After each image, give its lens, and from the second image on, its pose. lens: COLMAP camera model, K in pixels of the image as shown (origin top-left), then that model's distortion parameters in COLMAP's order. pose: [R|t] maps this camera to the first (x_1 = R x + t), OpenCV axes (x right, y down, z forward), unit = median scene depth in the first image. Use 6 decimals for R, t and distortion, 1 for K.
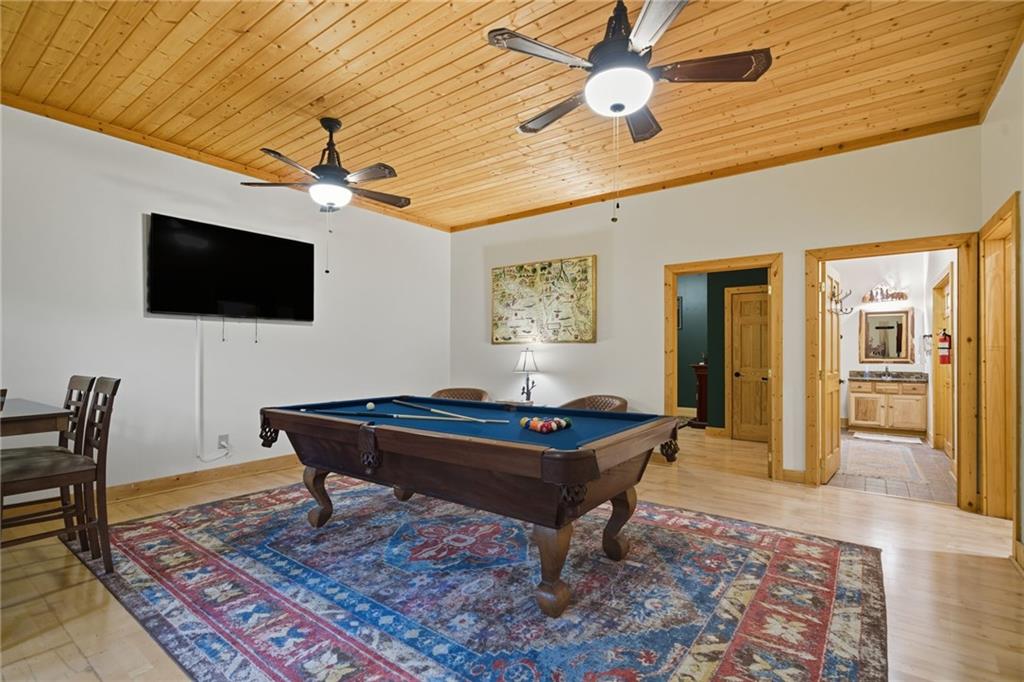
lens RADIAL K [[477.9, 0, 512.3], [0, 477.9, 346.5], [0, 0, 1]] dist [0.000792, 0.000613]
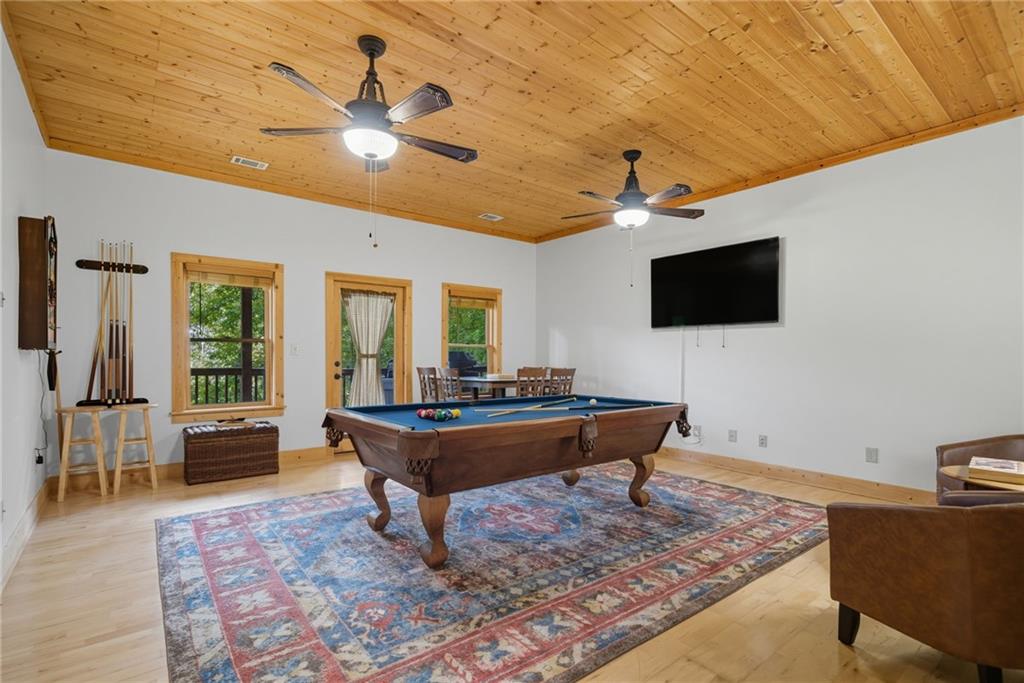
lens RADIAL K [[477.9, 0, 501.2], [0, 477.9, 358.3], [0, 0, 1]] dist [0.000792, 0.000613]
pose [[-0.263145, 0.001379, -0.964755, 1.279721], [0.005356, 0.999986, -0.000031, 0.026359], [0.964741, -0.005176, -0.263149, 1.590841]]
